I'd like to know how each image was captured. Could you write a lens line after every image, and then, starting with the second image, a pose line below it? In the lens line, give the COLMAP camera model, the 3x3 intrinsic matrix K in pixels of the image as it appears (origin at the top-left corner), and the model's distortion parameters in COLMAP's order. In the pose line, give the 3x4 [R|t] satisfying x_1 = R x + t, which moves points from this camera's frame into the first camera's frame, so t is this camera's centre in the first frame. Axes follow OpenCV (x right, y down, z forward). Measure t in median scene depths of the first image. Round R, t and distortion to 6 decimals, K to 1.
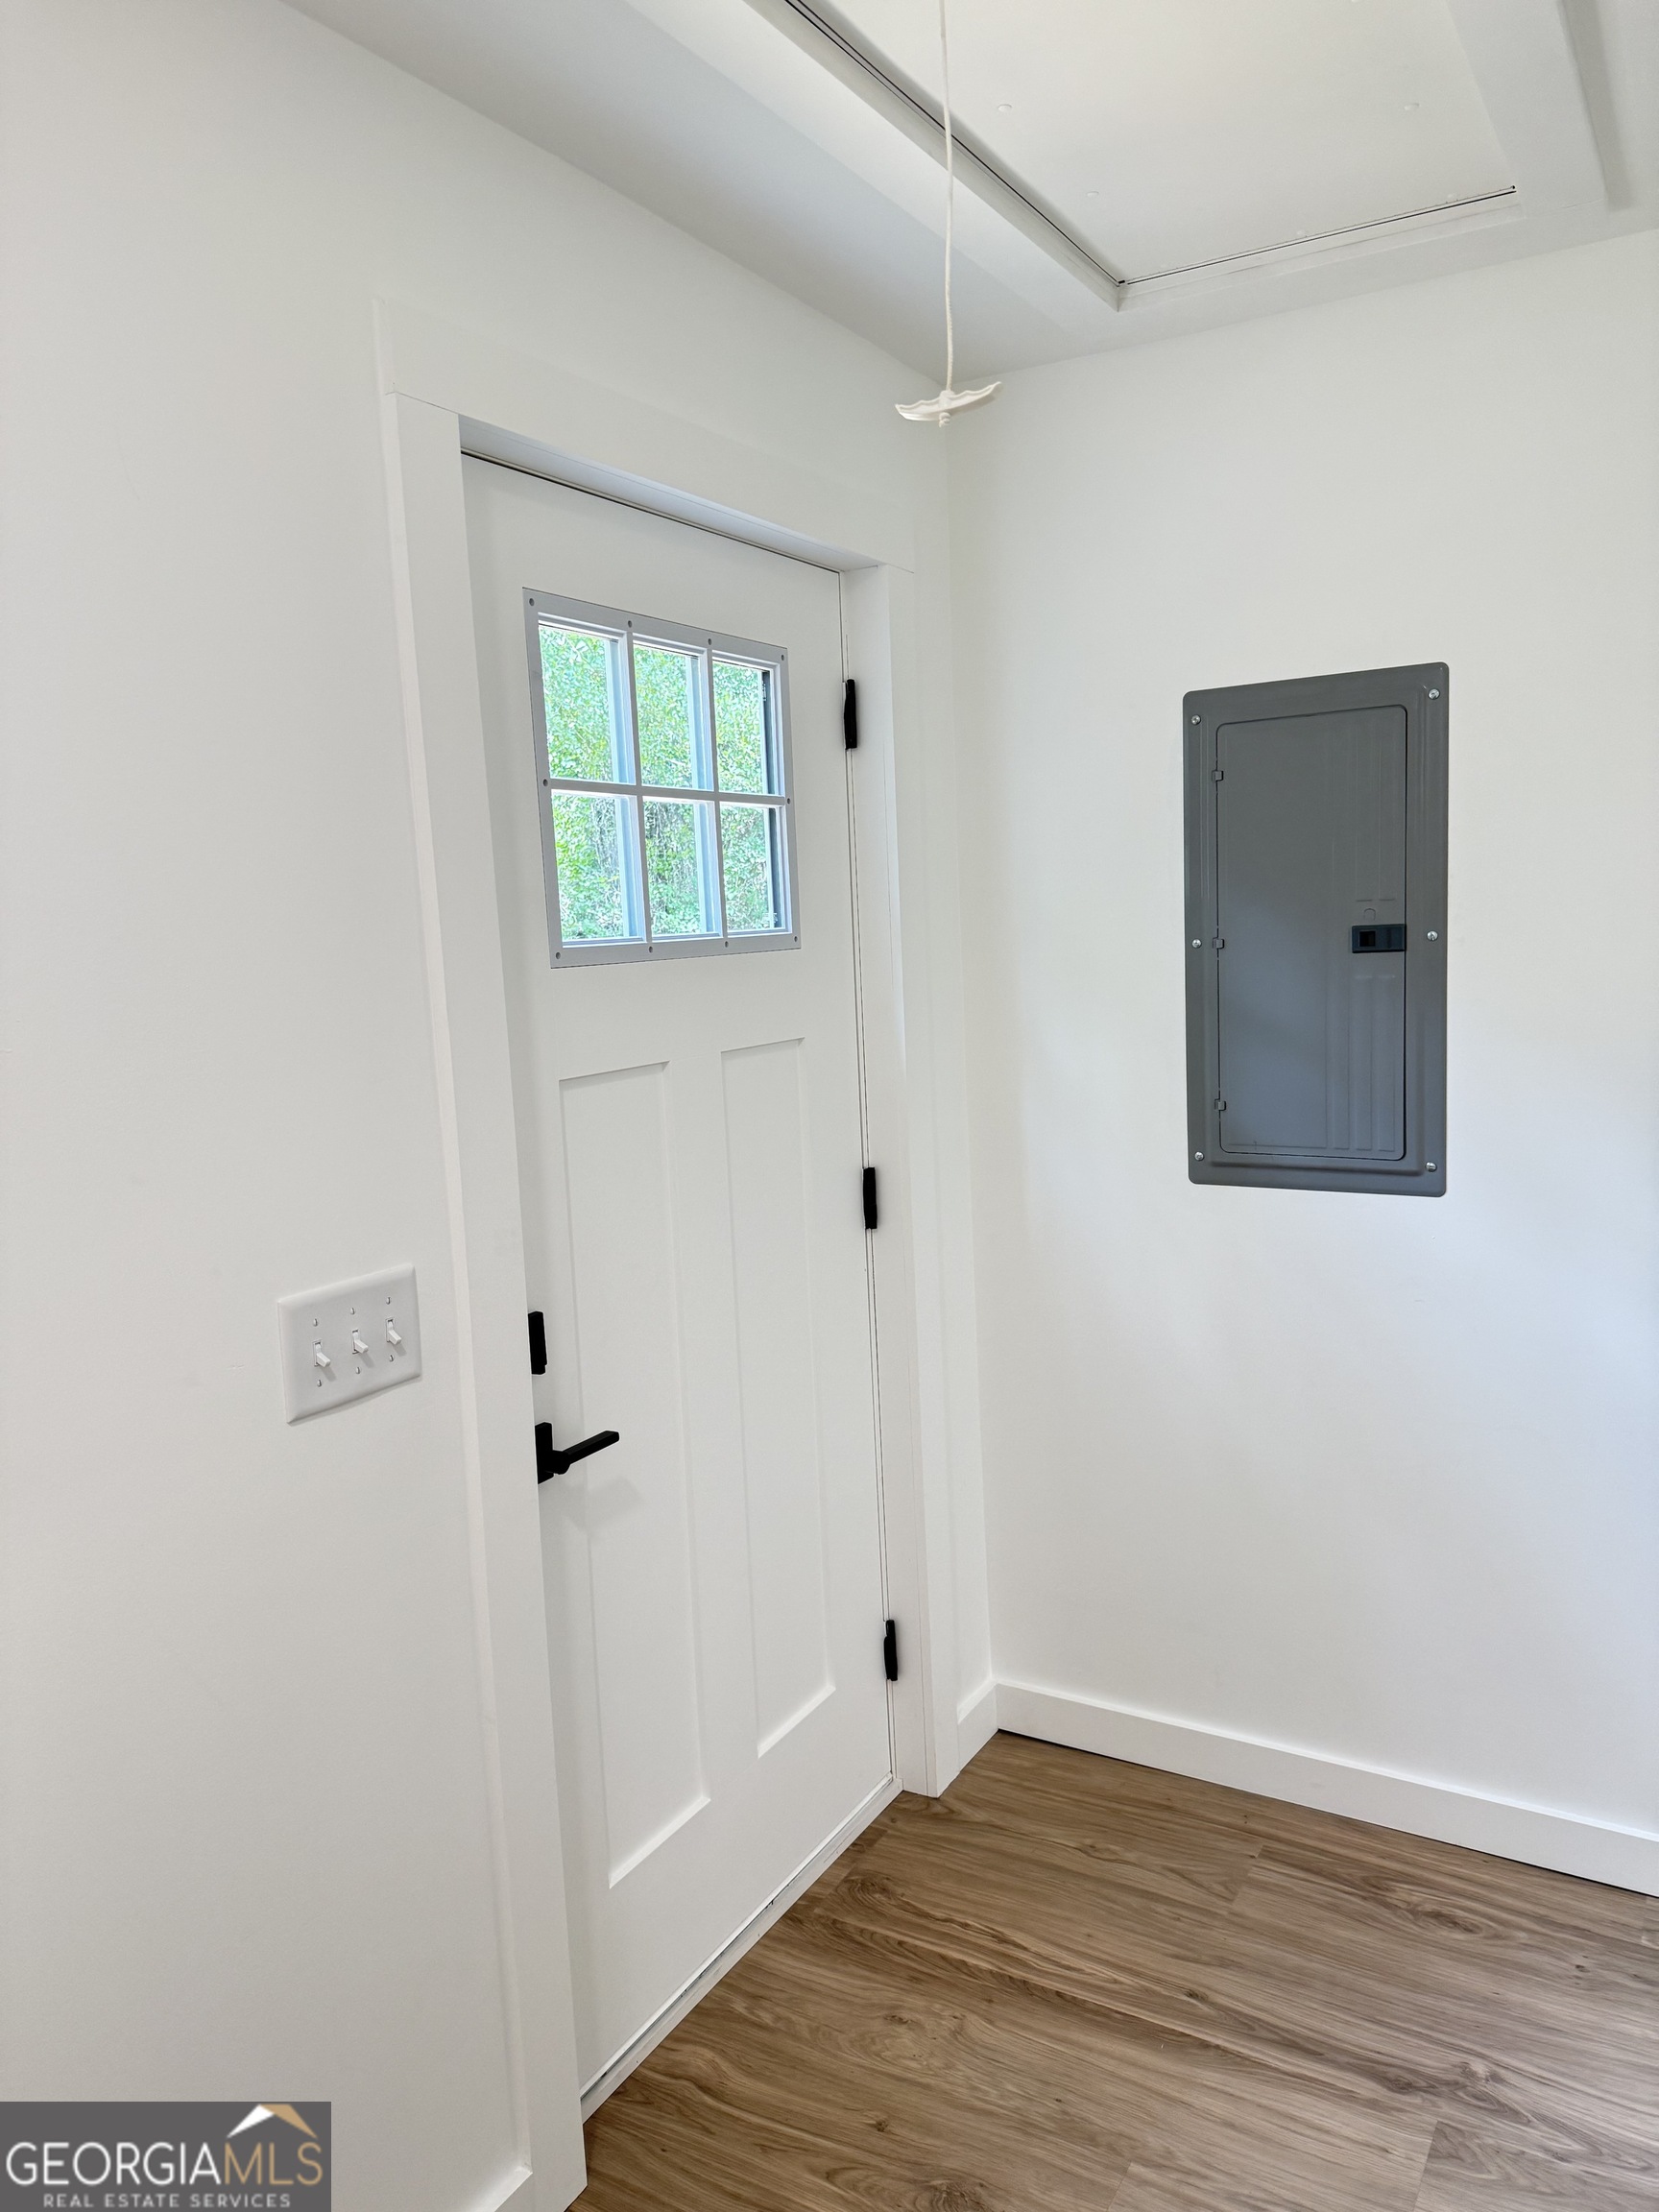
lens RADIAL K [[1577.0, 0, 829.5], [0, 1577.0, 1106.0], [0, 0, 1]] dist [0.005501, -0.002935]
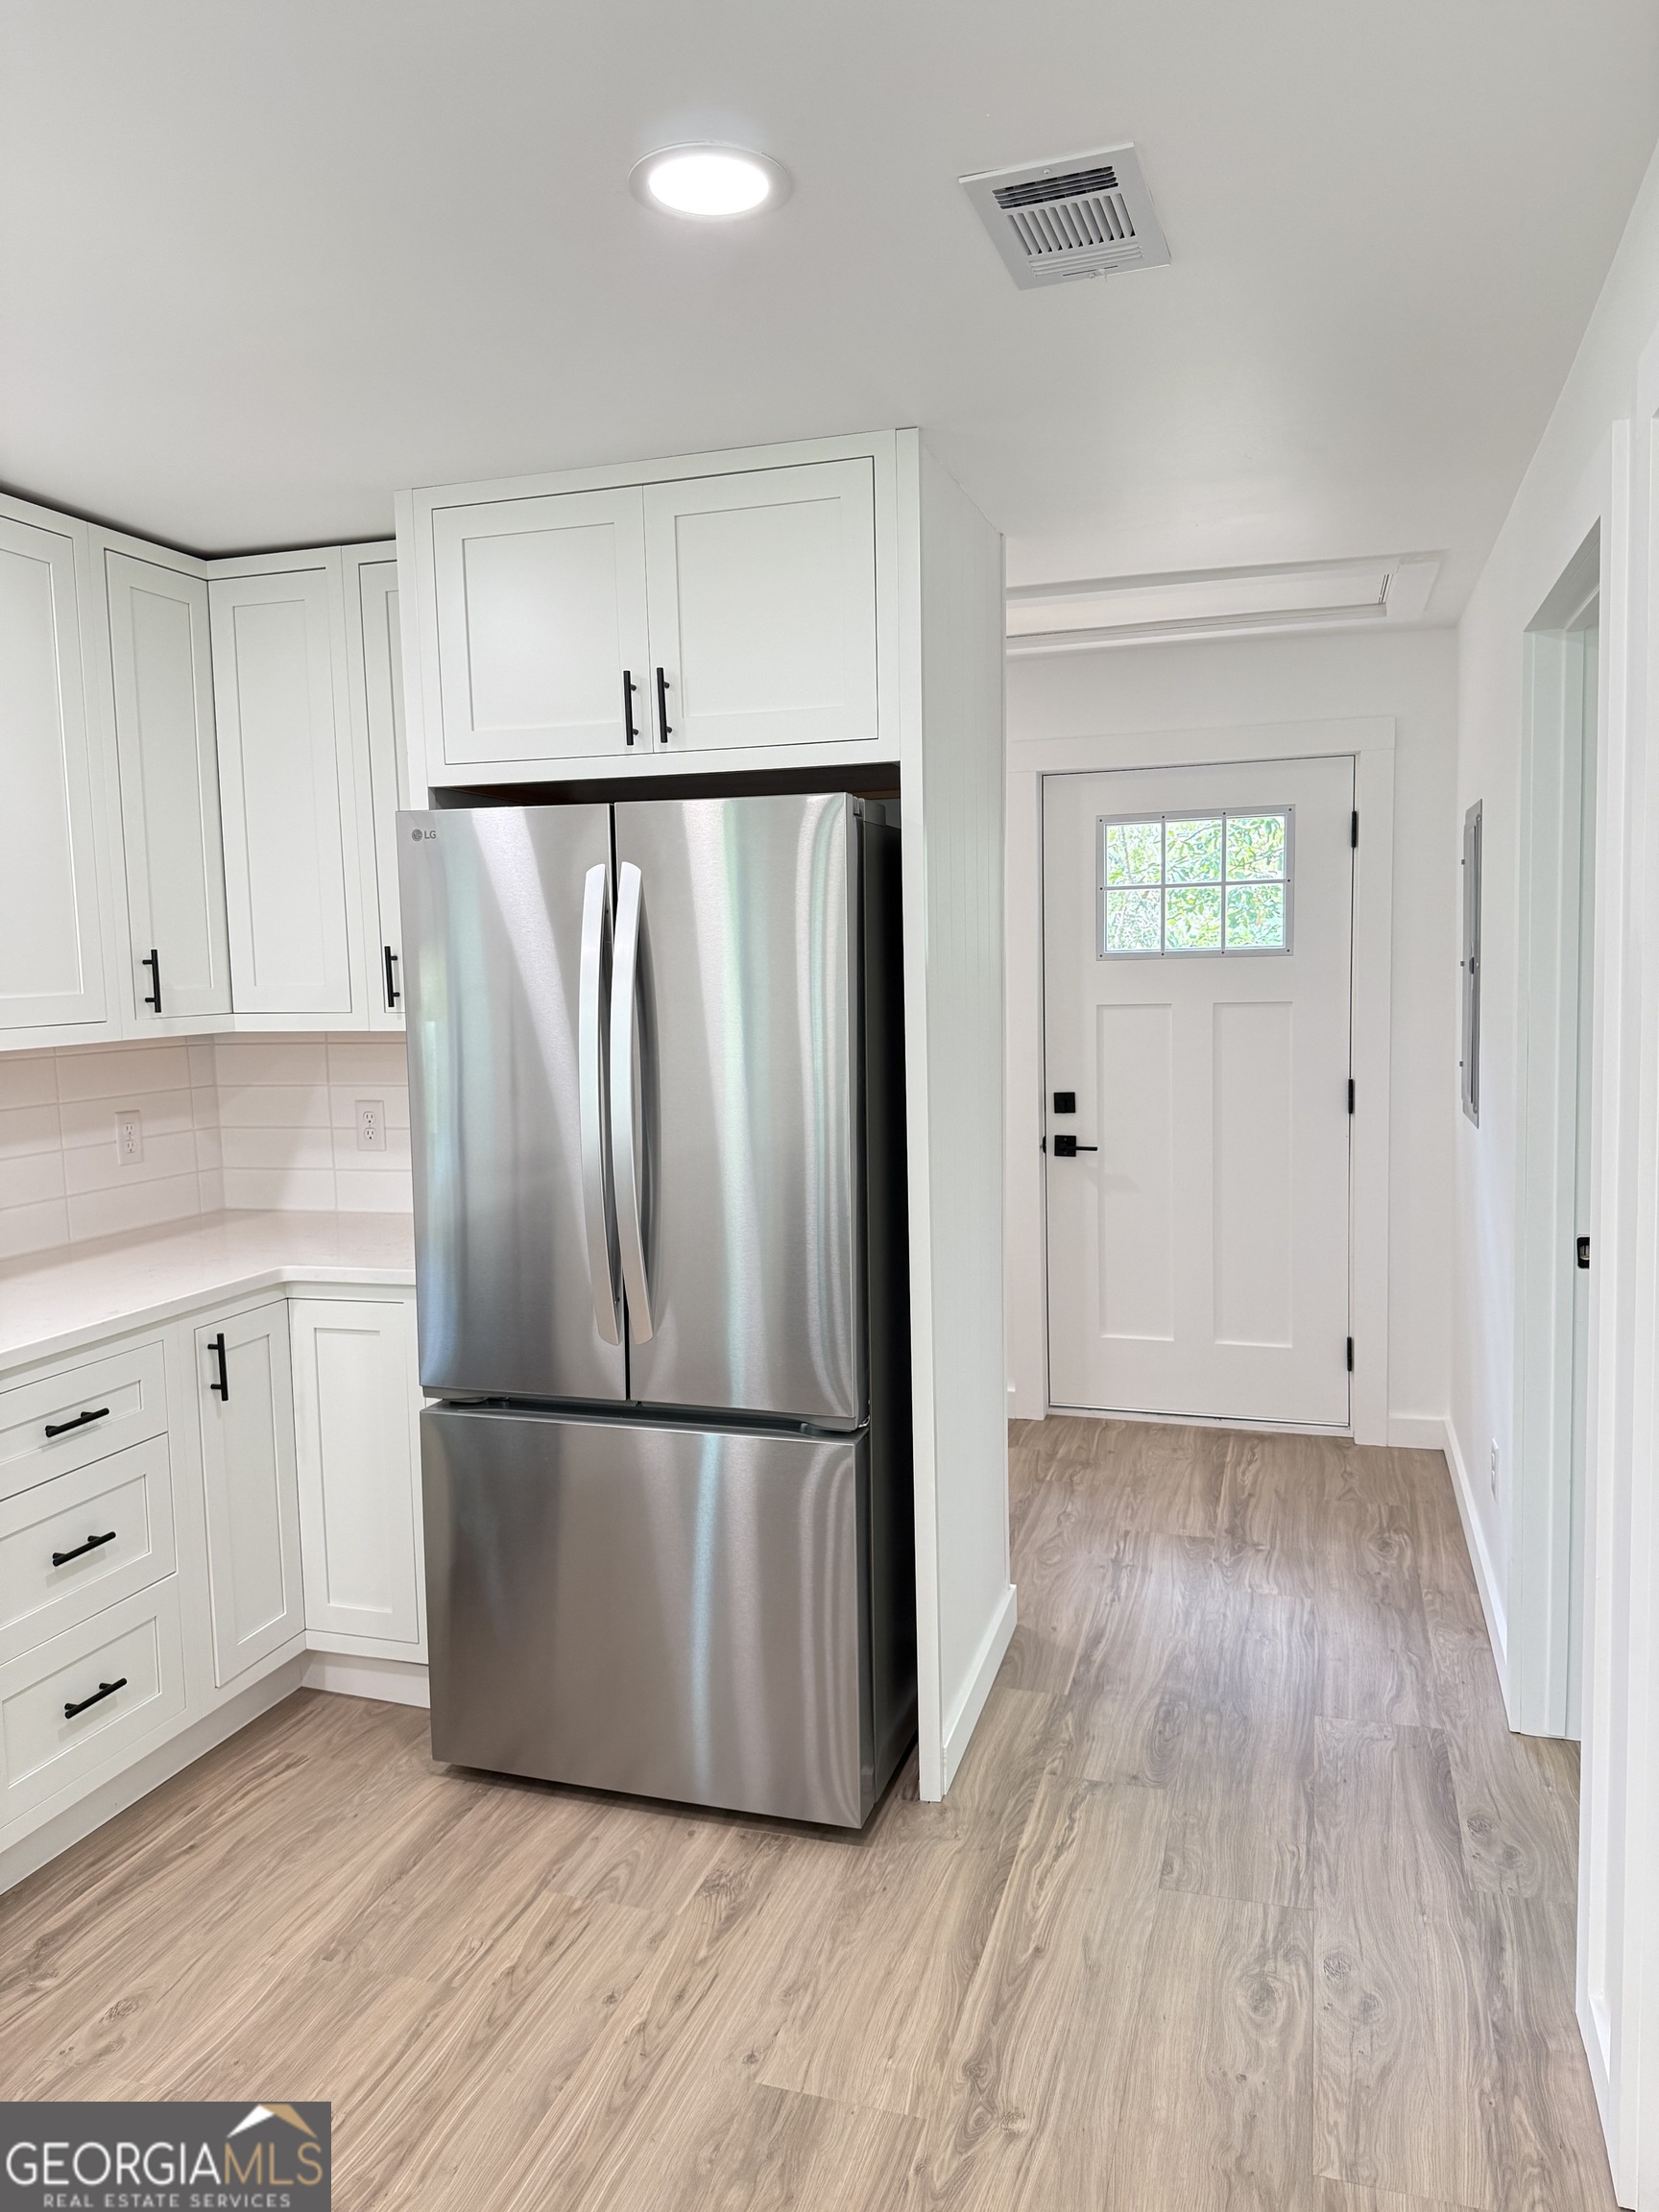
lens RADIAL K [[1545.1, 0, 829.5], [0, 1545.1, 1106.0], [0, 0, 1]] dist [0.043210, -0.003680]
pose [[0.227801, 0.126632, -0.965438, 1.979575], [-0.109832, 0.988521, 0.103744, -0.059823], [0.967493, 0.082403, 0.239094, -0.008501]]
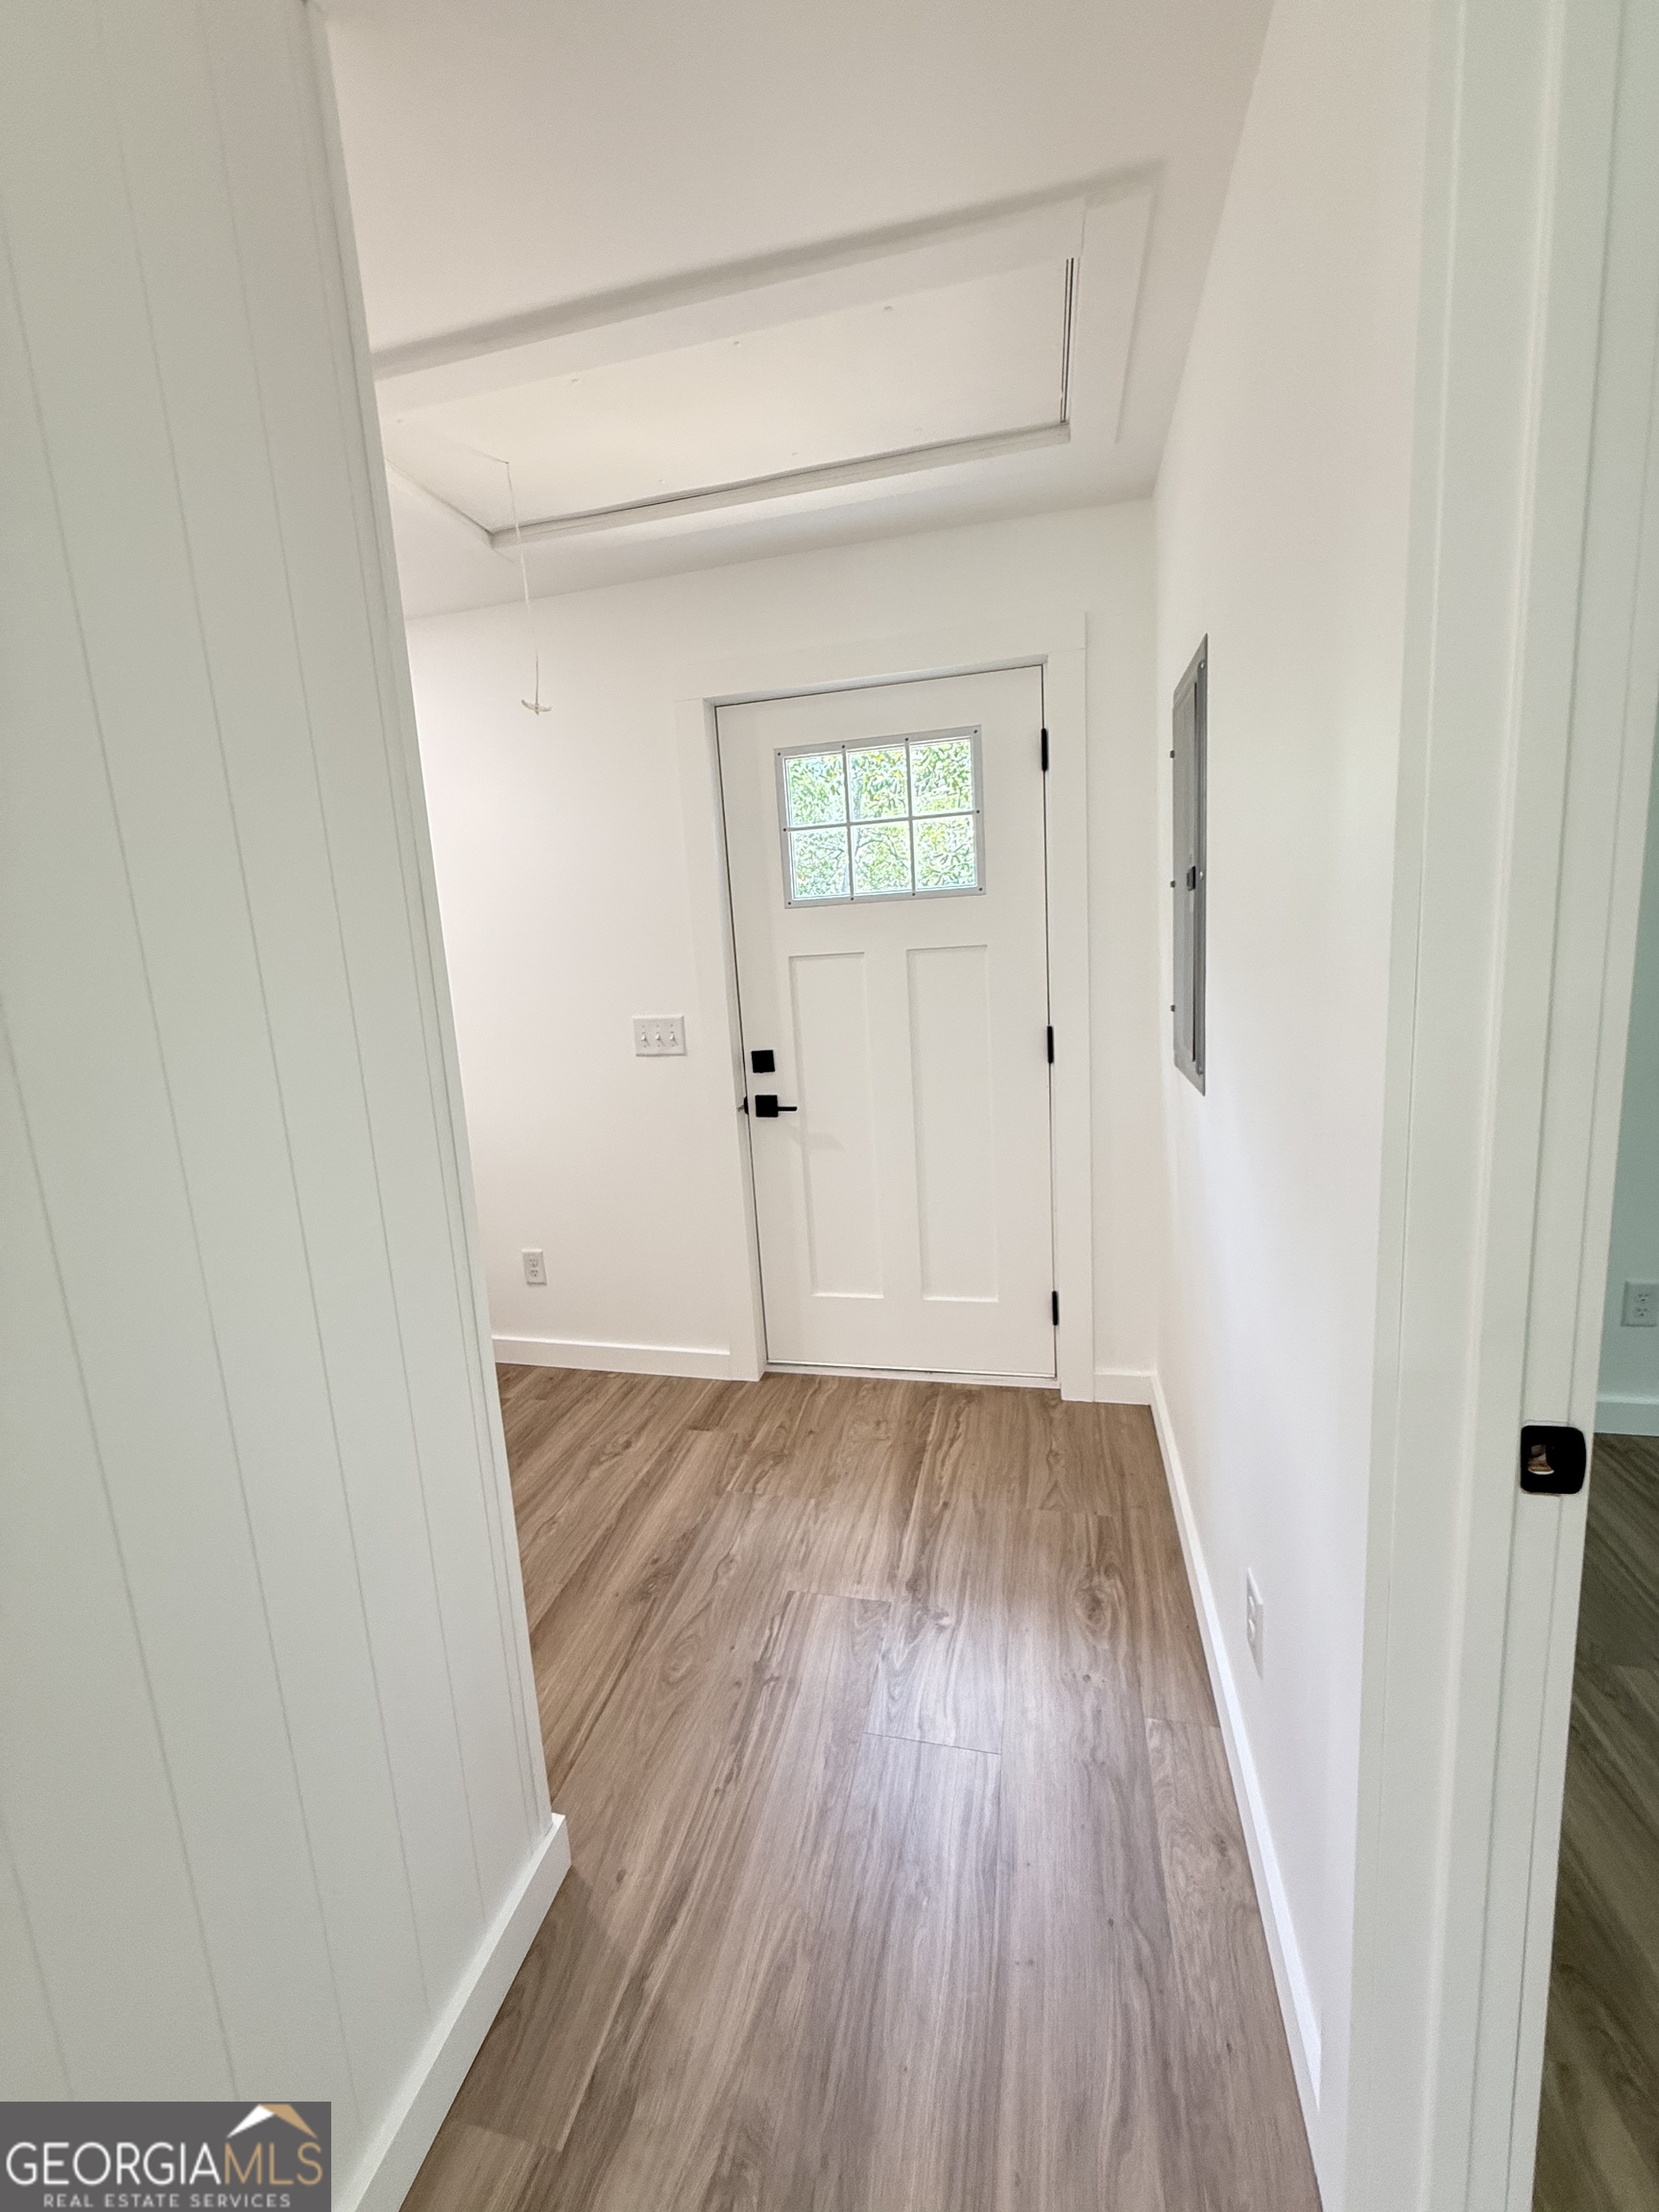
lens RADIAL K [[876.5, 0, 841.0], [0, 876.5, 1110.4], [0, 0, 1]] dist [0.013588, 0.000130]
pose [[0.300596, 0.193129, -0.933993, 1.050925], [-0.074313, 0.981049, 0.178942, -0.028779], [0.950852, 0.015618, 0.309252, 0.603414]]
